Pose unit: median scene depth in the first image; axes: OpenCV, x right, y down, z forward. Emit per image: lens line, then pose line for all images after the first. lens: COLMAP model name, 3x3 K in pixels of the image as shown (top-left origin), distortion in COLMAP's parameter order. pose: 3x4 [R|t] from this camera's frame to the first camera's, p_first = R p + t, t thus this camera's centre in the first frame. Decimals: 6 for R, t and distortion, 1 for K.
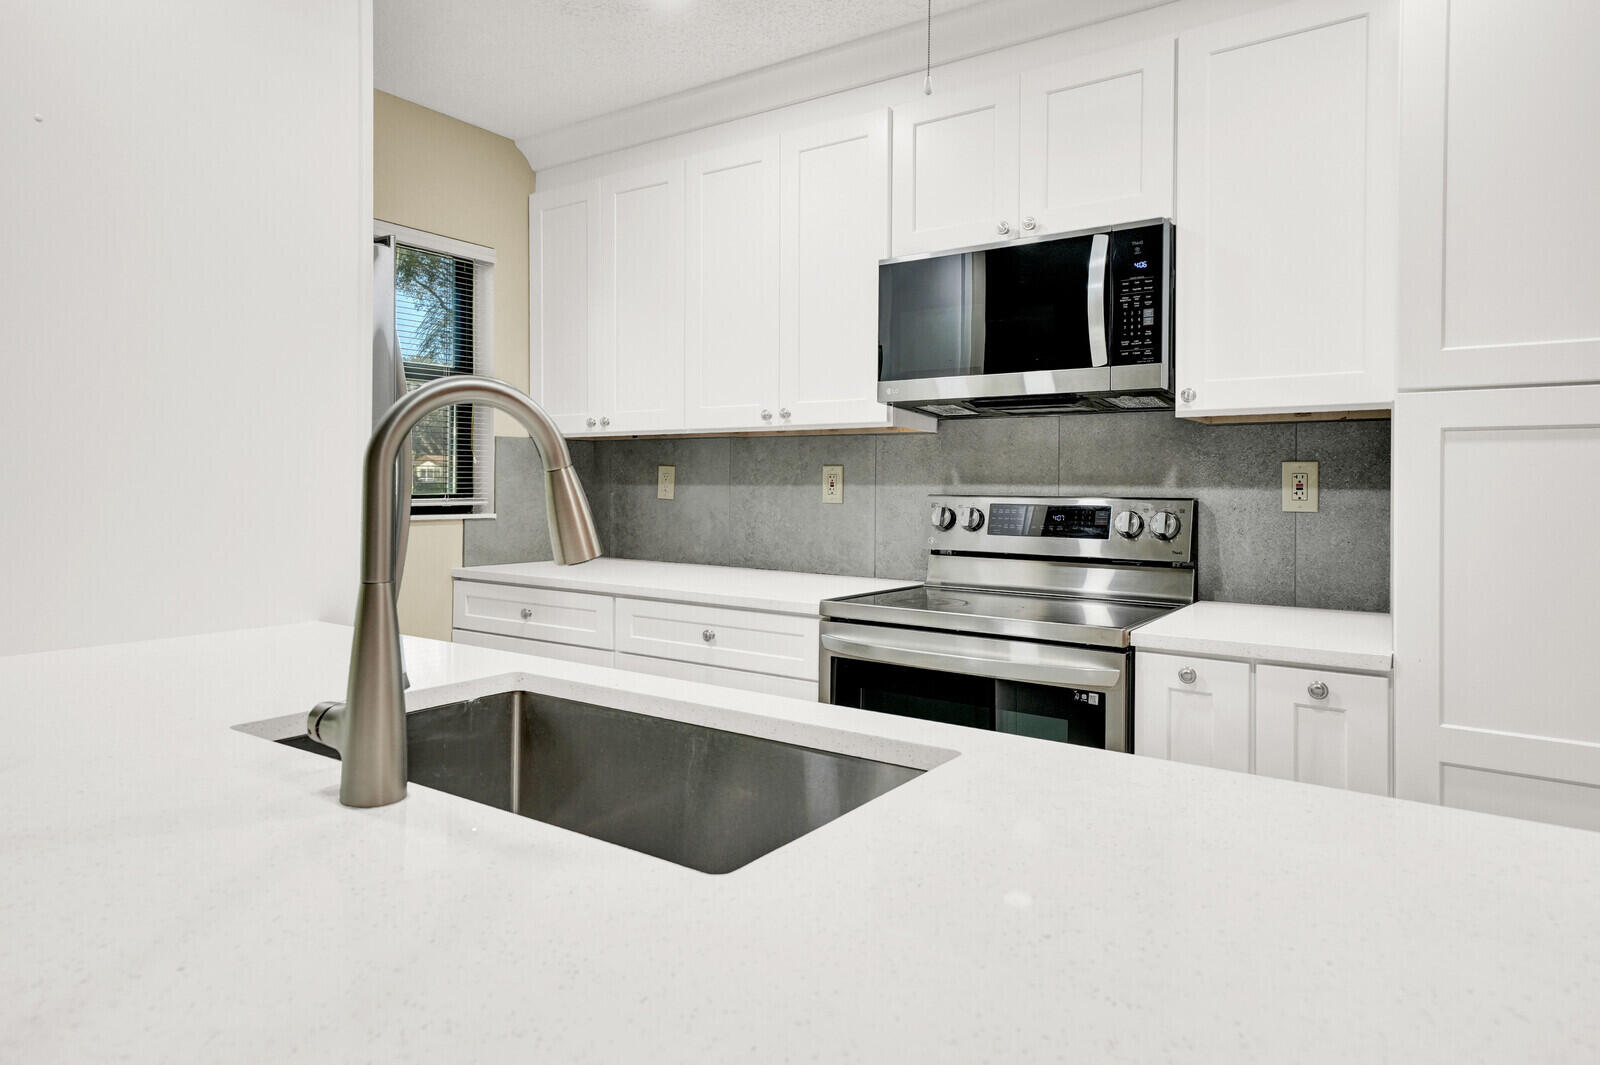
lens RADIAL K [[945.6, 0, 818.1], [0, 945.6, 480.5], [0, 0, 1]] dist [0.021101, 0.000755]
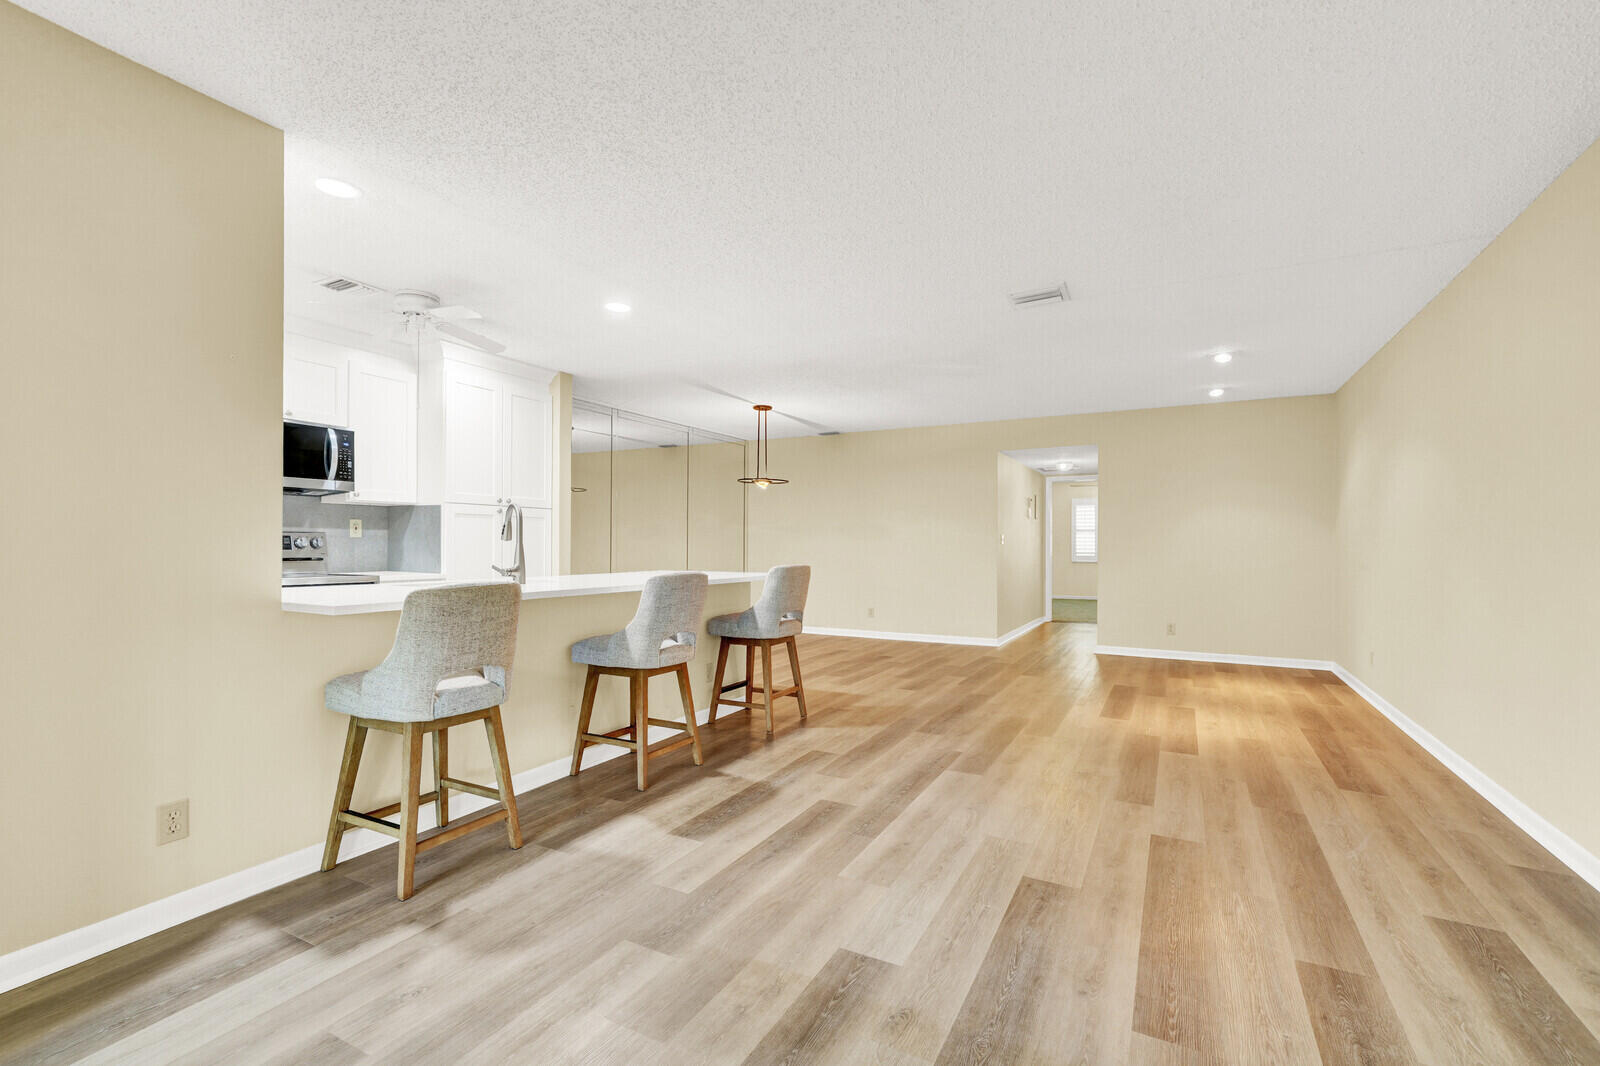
lens RADIAL K [[716.0, 0, 777.5], [0, 716.0, 525.6], [0, 0, 1]] dist [0.004753, 0.000918]
pose [[-0.080592, 0.017757, 0.996589, -1.549627], [-0.004681, 0.999824, -0.018193, 0.029167], [-0.996736, -0.006132, -0.080495, -0.050358]]
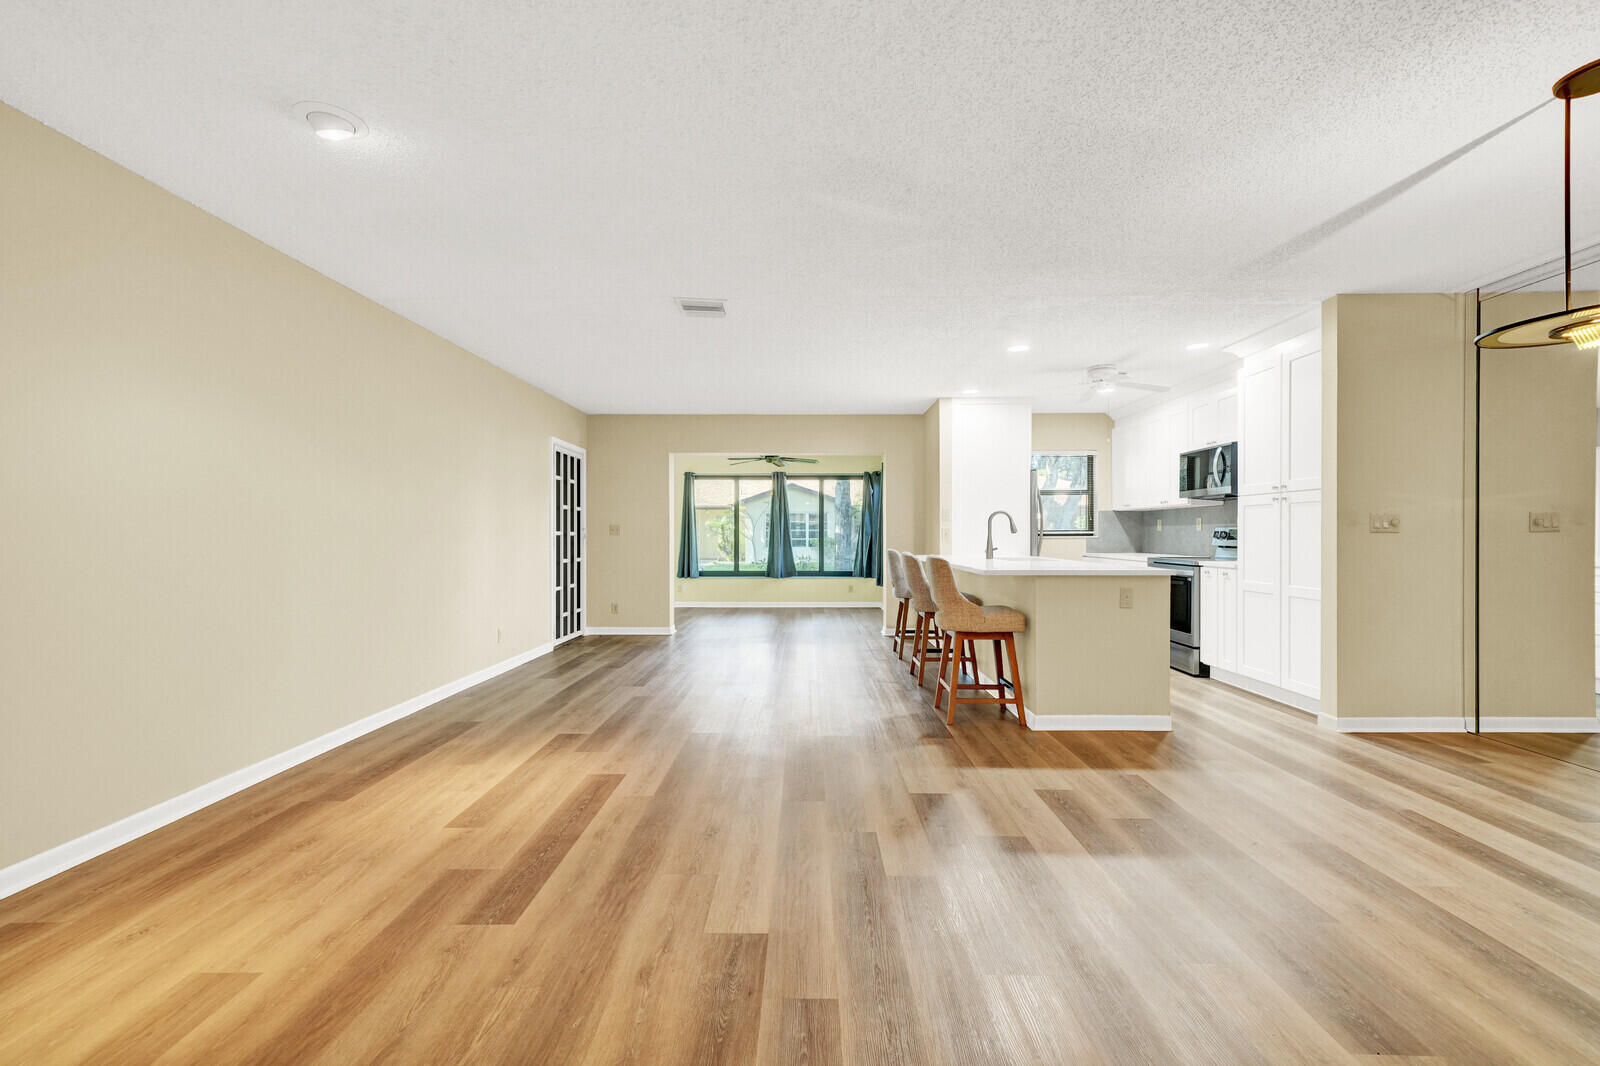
lens RADIAL K [[716.0, 0, 790.6], [0, 716.0, 539.7], [0, 0, 1]] dist [0.004753, 0.000918]
pose [[0.542565, -0.000155, -0.840014, 1.414342], [0.005158, 0.999982, 0.003147, 0.044938], [0.839998, -0.006040, 0.542556, -1.446256]]
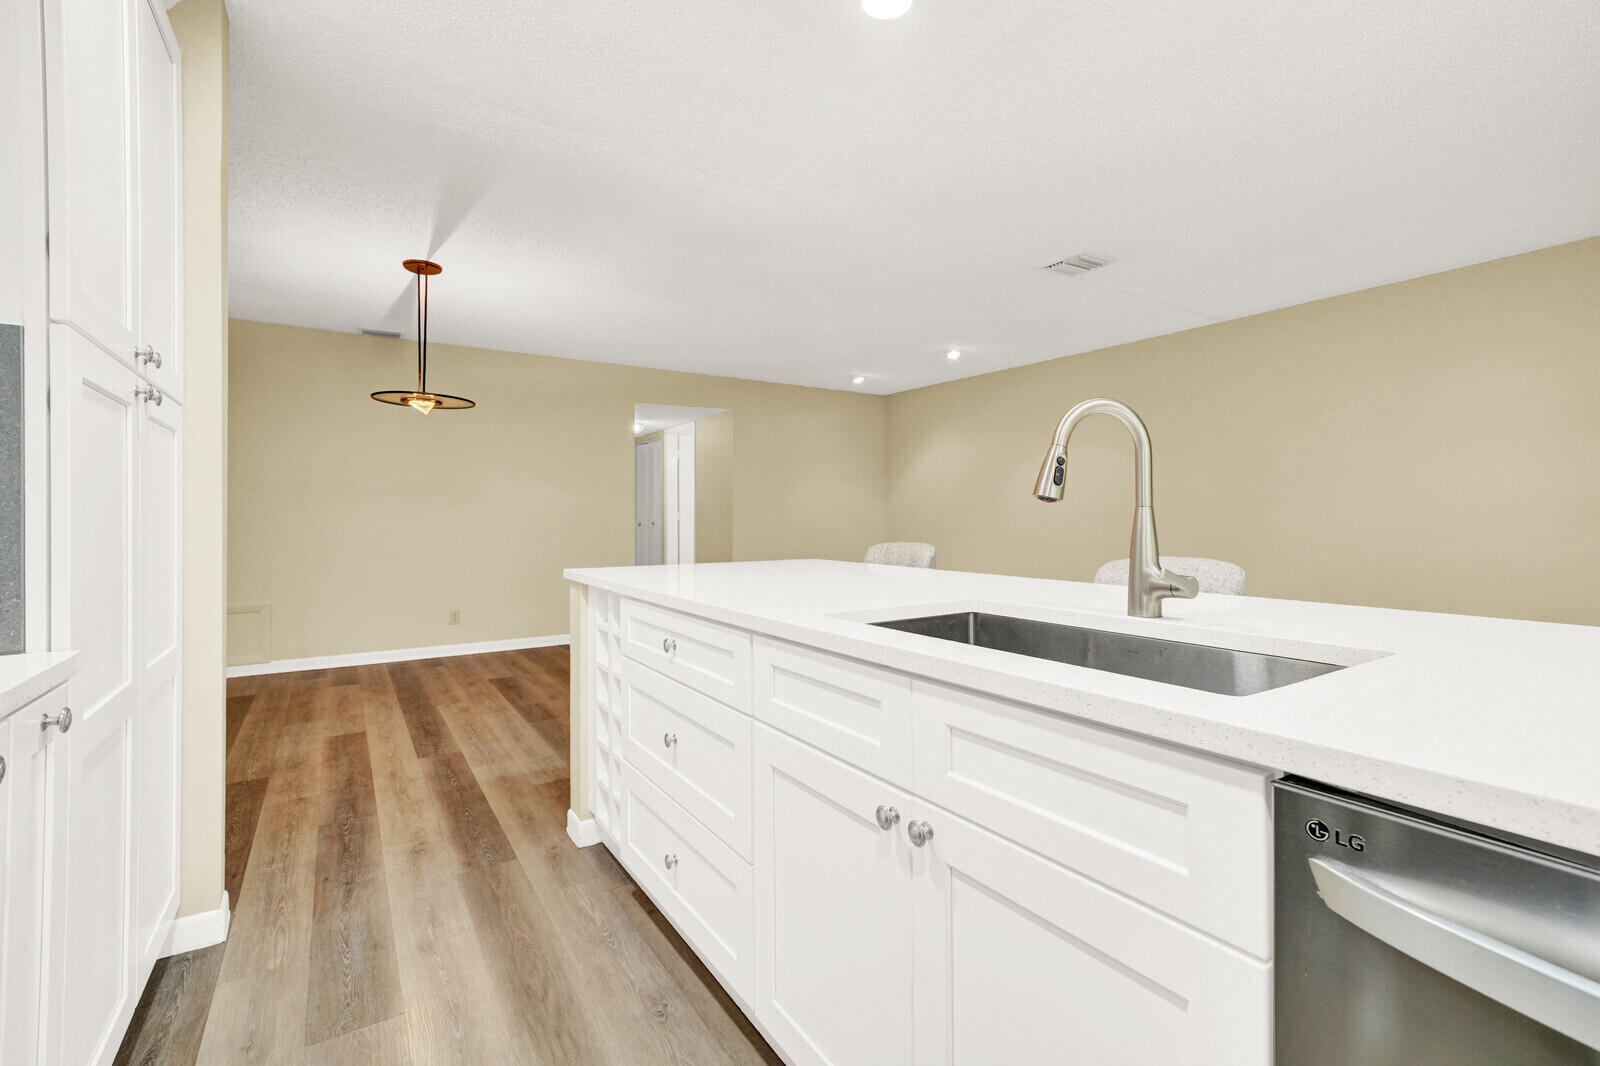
lens RADIAL K [[716.0, 0, 805.5], [0, 716.0, 506.3], [0, 0, 1]] dist [0.004753, 0.000918]
pose [[-0.922696, 0.001203, 0.385526, -0.123141], [-0.003462, 0.999929, -0.011405, 0.045294], [-0.385512, -0.011858, -0.922627, 0.888315]]
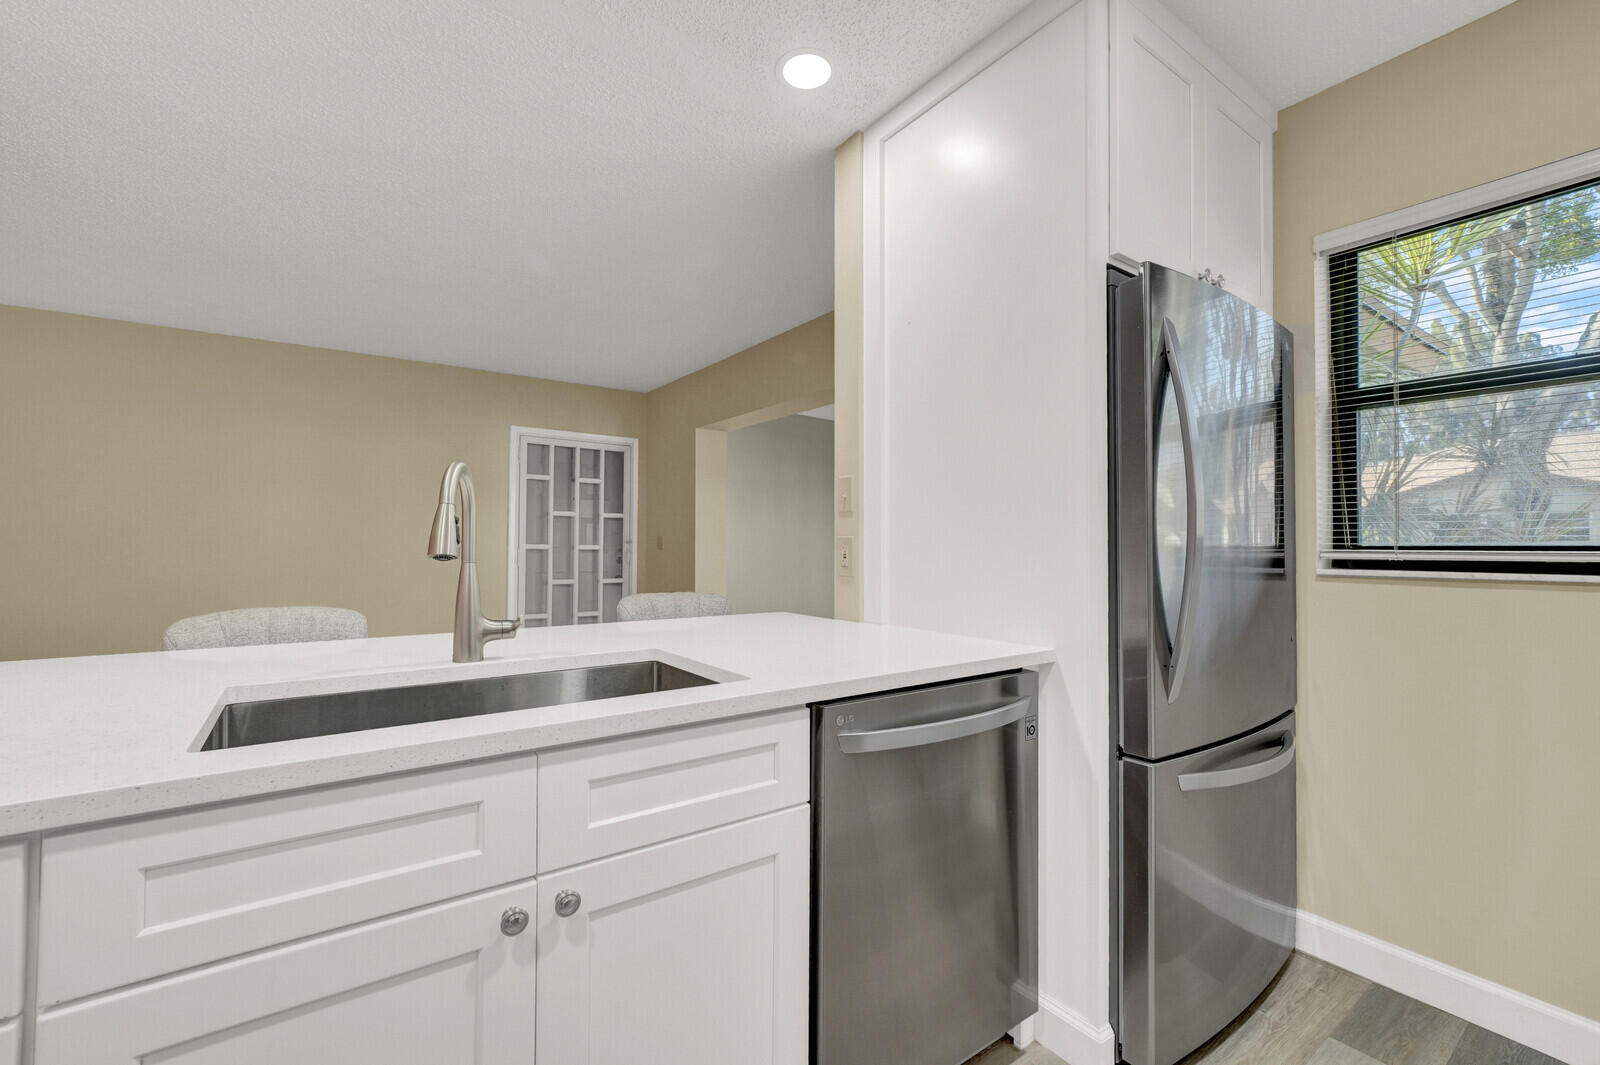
lens RADIAL K [[668.1, 0, 786.5], [0, 668.1, 537.4], [0, 0, 1]] dist [-0.003914, 0.001051]
pose [[-0.354698, -0.018476, -0.934799, 0.251478], [-0.005961, 0.999829, -0.017499, 0.027688], [0.934962, -0.000635, -0.354747, 0.747245]]
